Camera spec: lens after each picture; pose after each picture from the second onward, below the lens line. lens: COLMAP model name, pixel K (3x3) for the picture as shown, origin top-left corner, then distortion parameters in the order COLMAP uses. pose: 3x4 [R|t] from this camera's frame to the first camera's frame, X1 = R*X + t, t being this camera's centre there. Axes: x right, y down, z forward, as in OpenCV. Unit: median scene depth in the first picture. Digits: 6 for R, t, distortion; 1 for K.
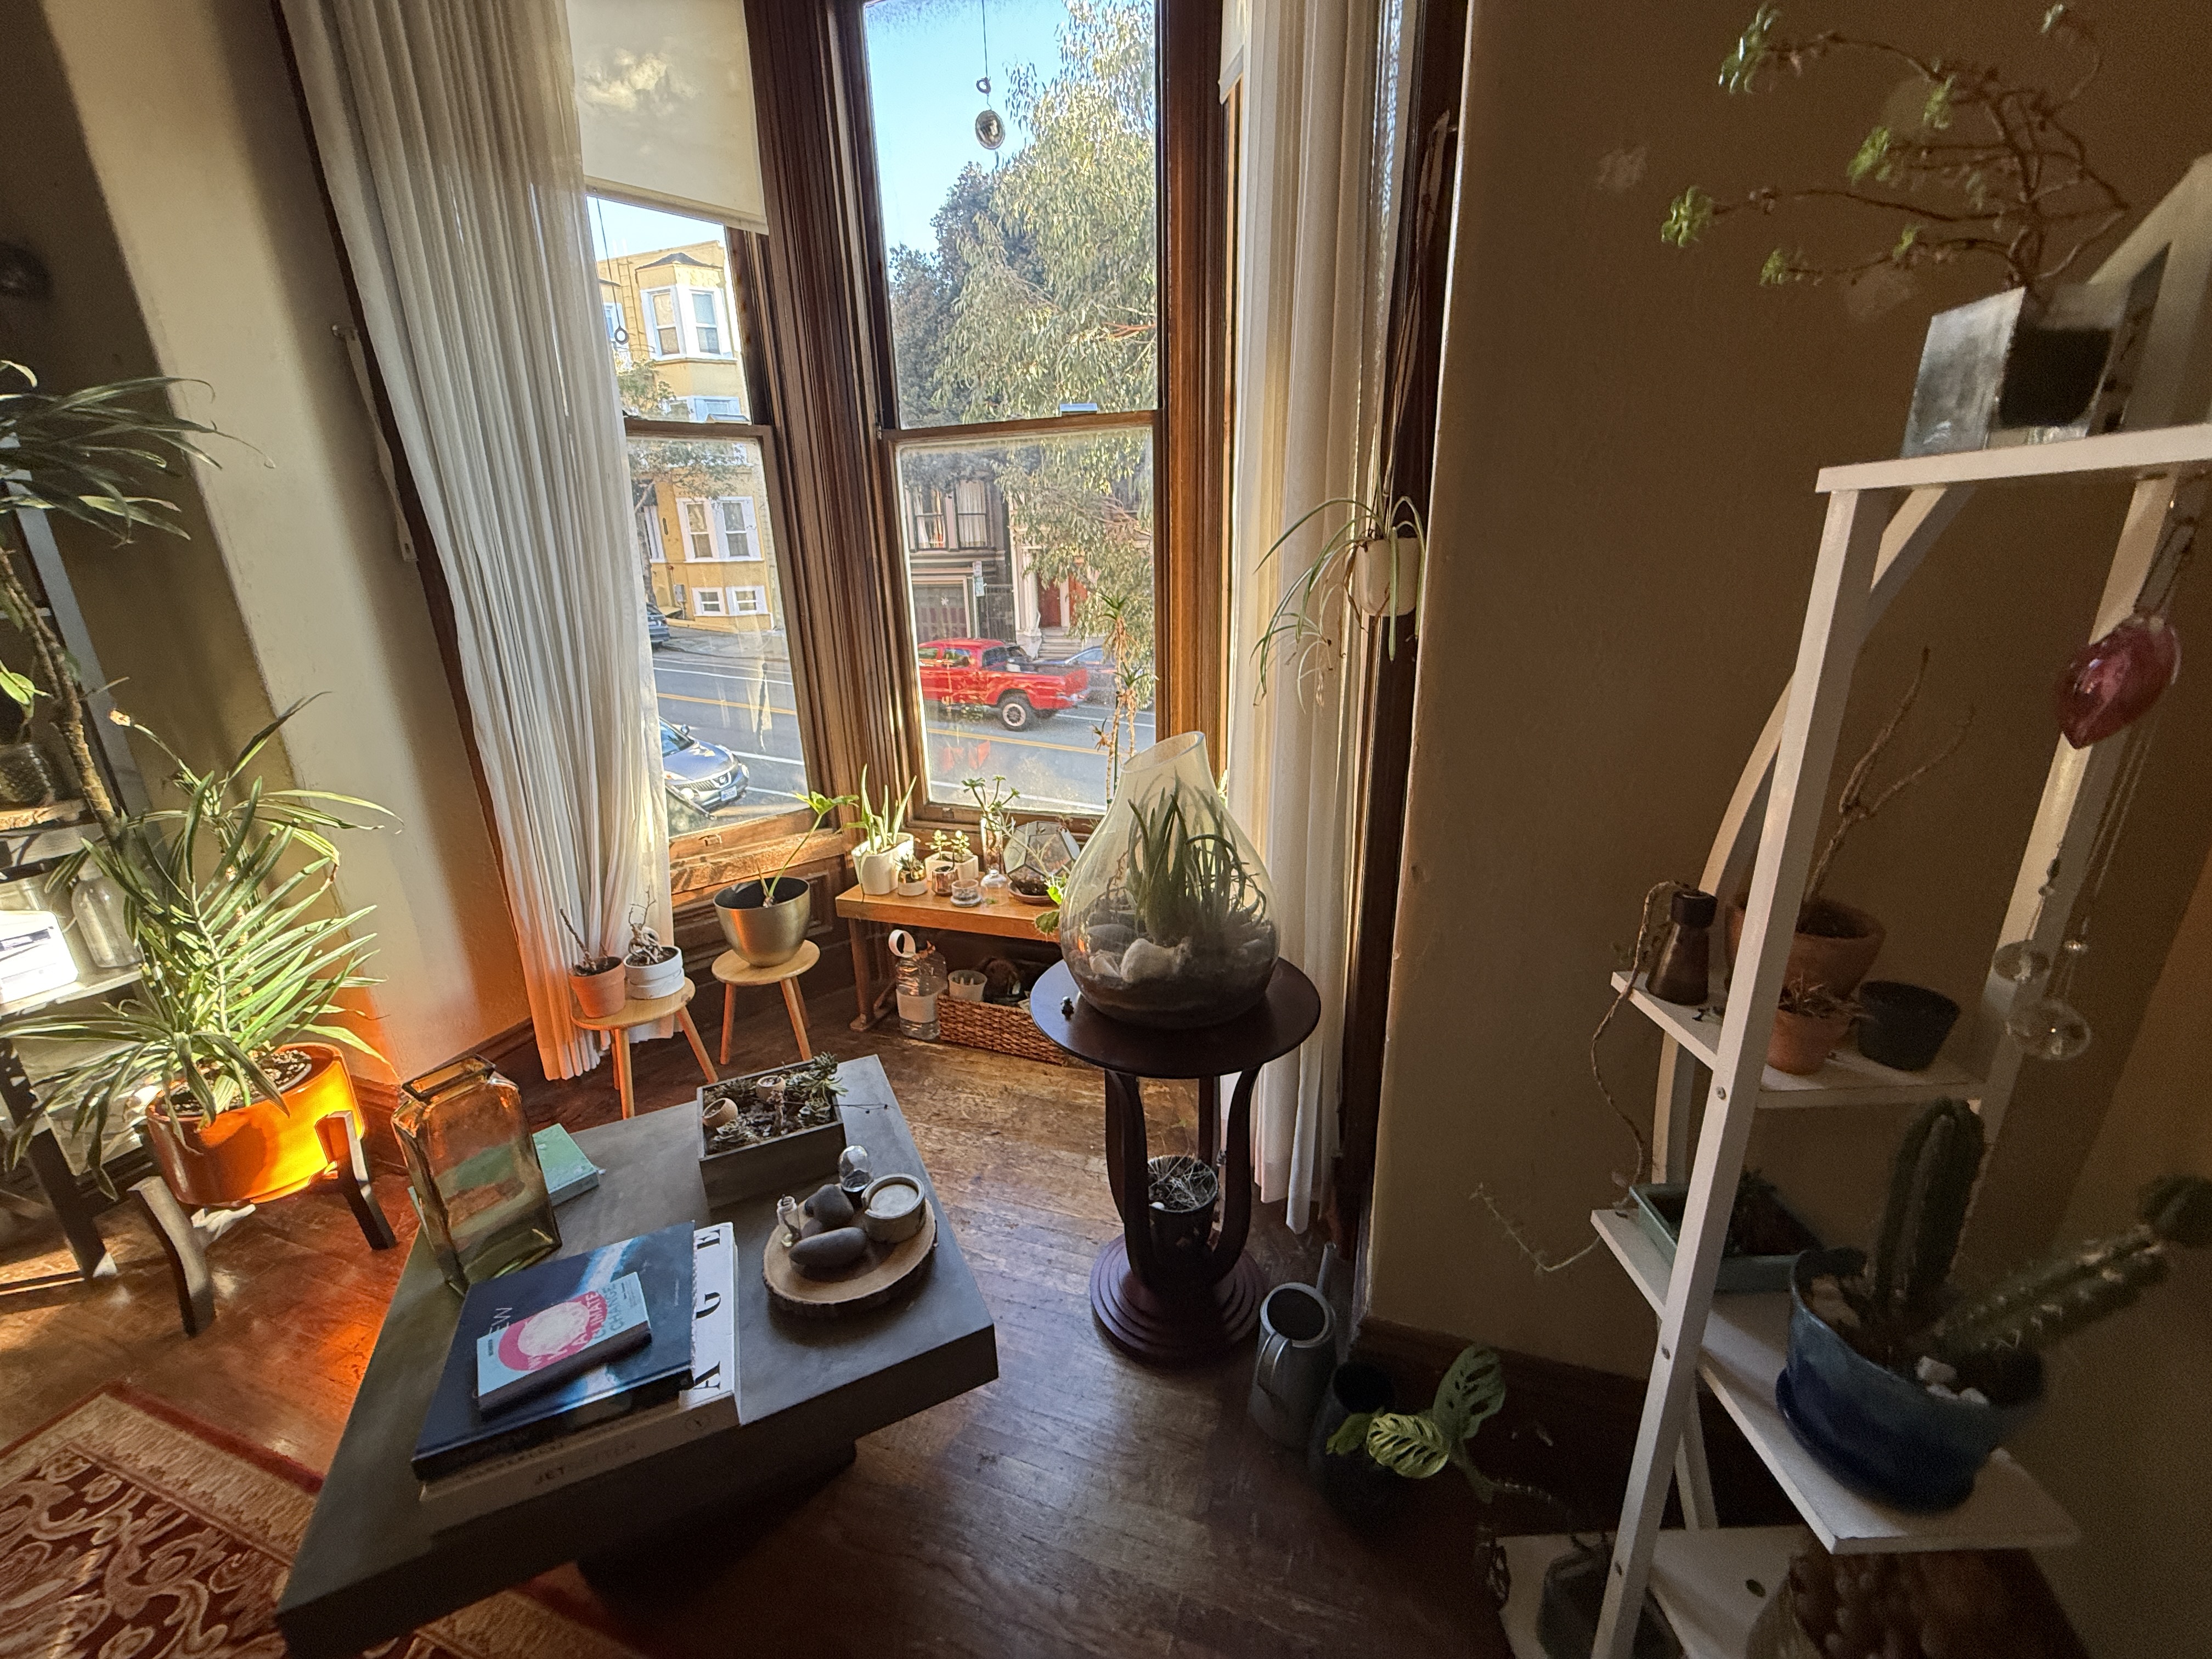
lens RADIAL K [[878.9, 0, 1105.8], [0, 878.9, 827.8], [0, 0, 1]] dist [-0.001073, 0.000297]
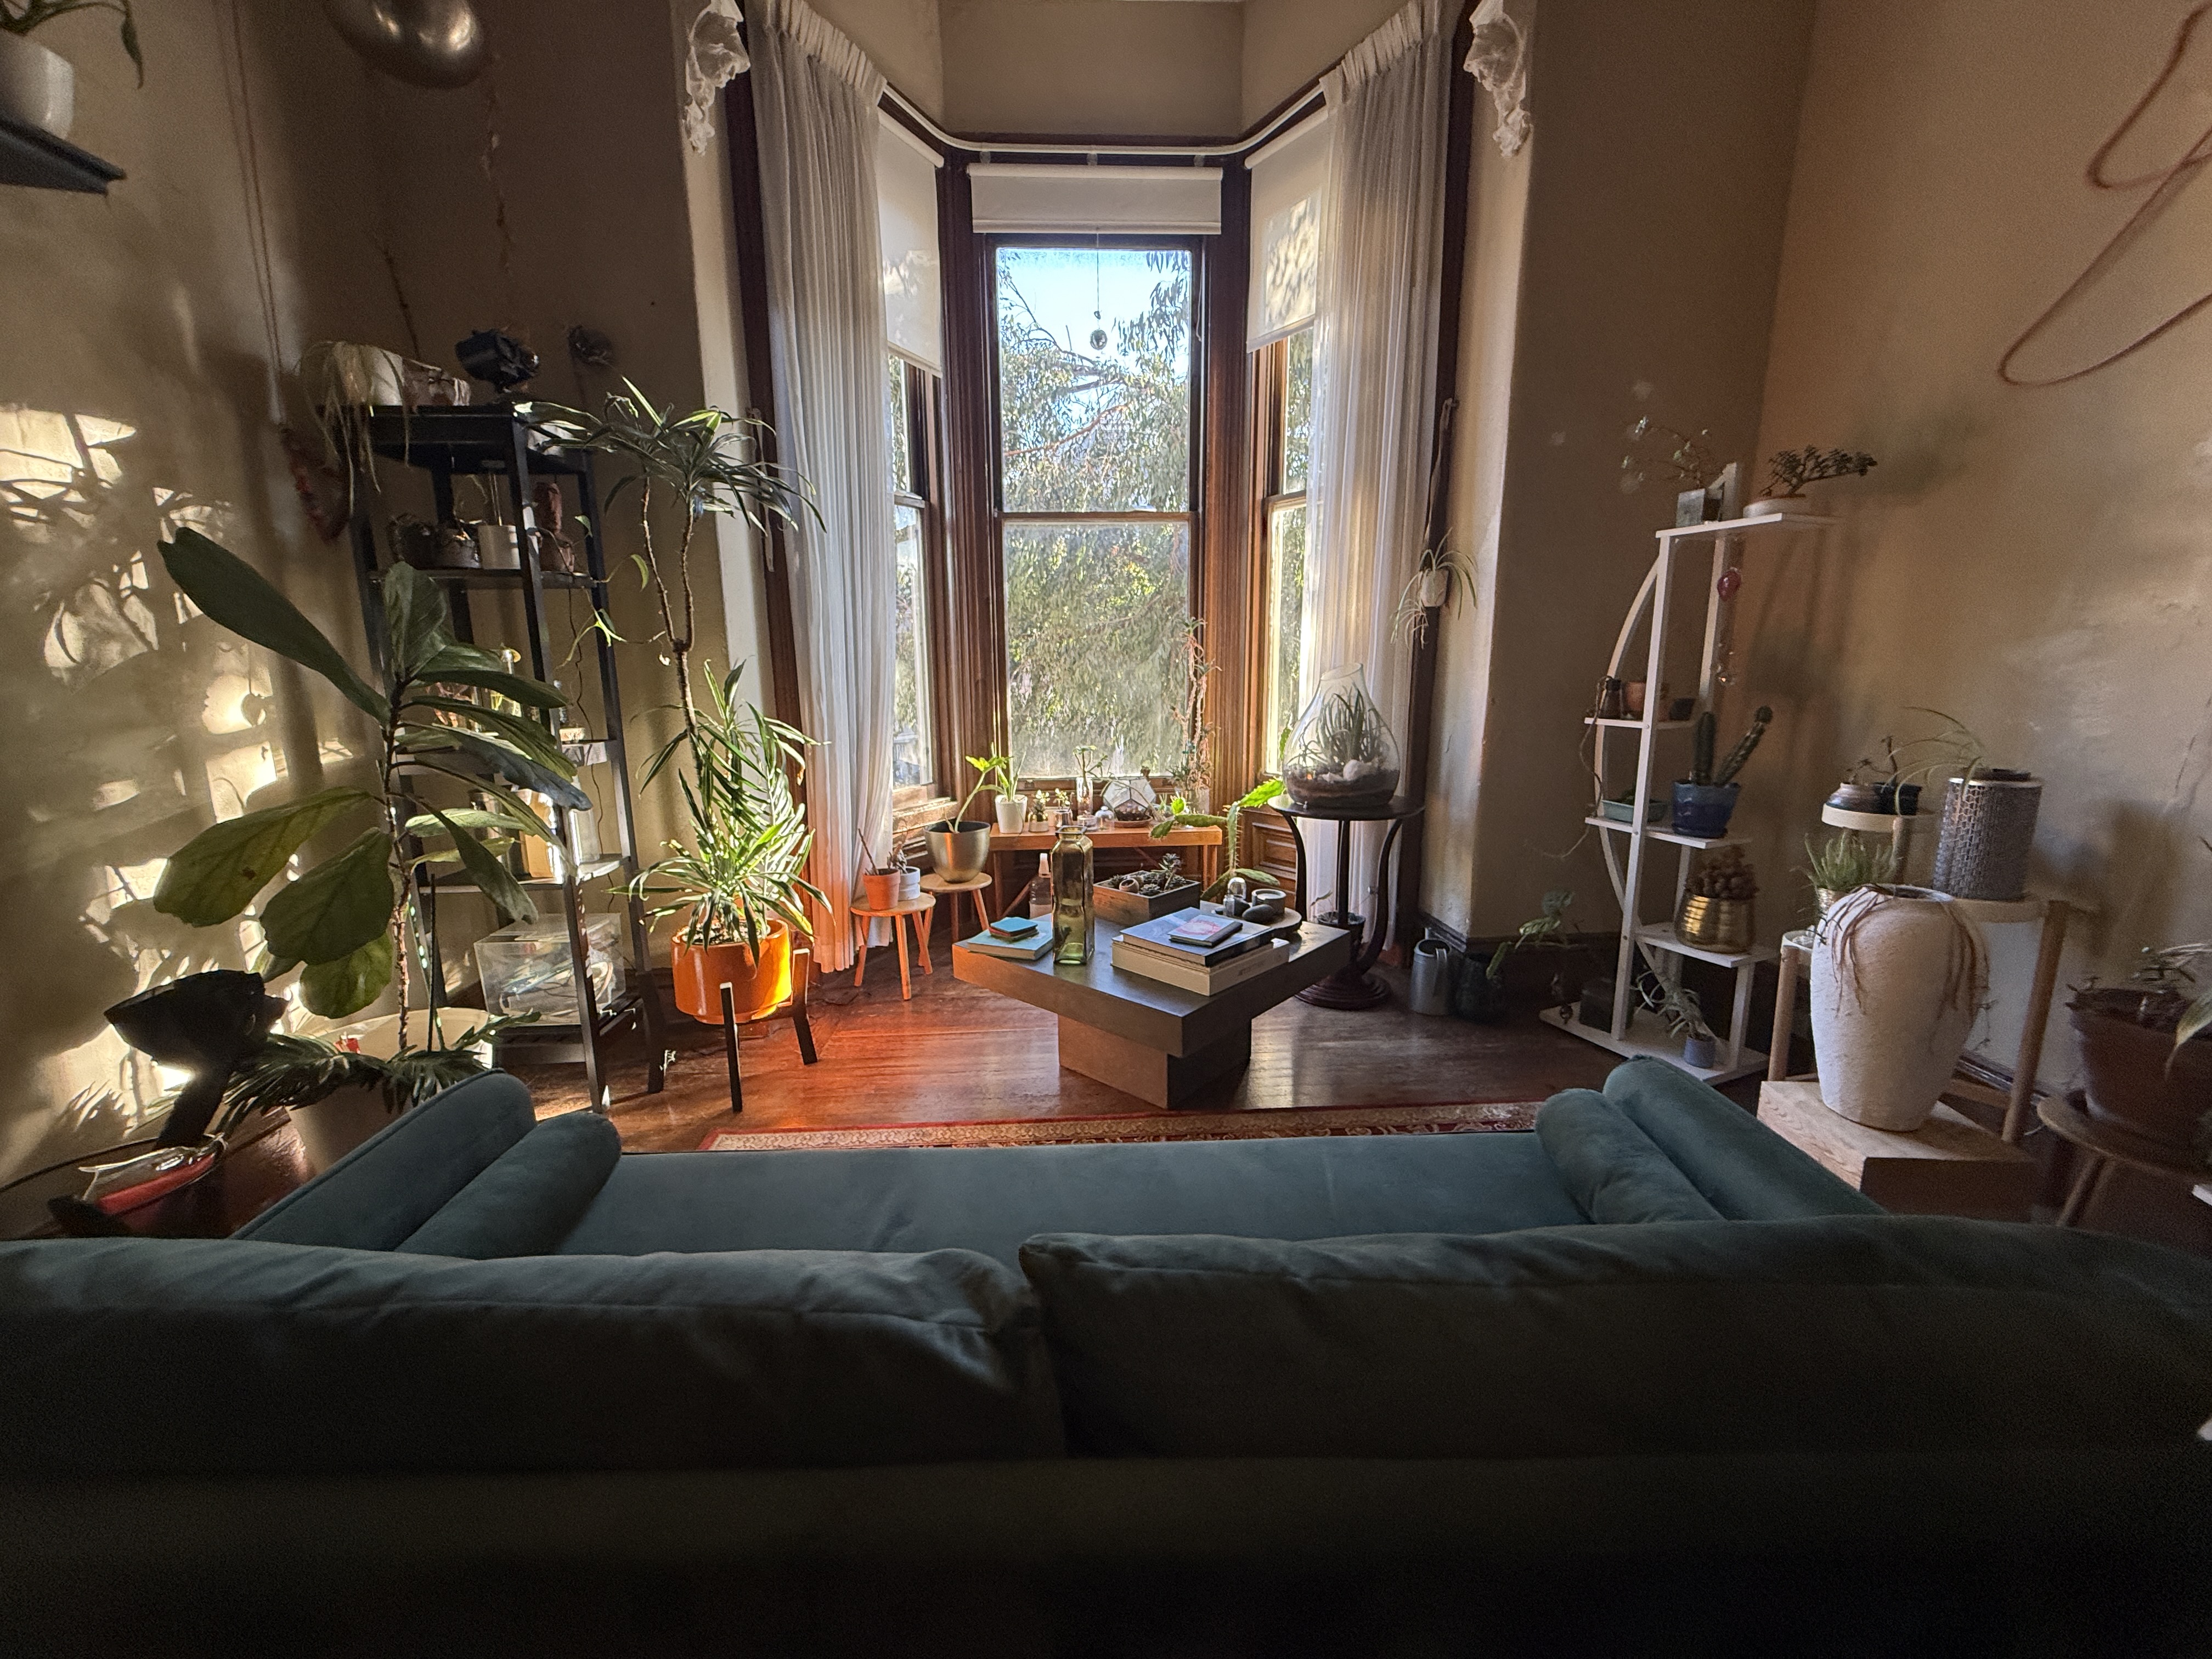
lens RADIAL K [[878.9, 0, 1102.2], [0, 878.9, 834.5], [0, 0, 1]] dist [-0.001073, 0.000297]
pose [[0.921228, -0.058354, 0.384621, -0.816582], [0.103909, 0.989675, -0.098726, 0.280159], [-0.374889, 0.130915, 0.917780, -0.384412]]
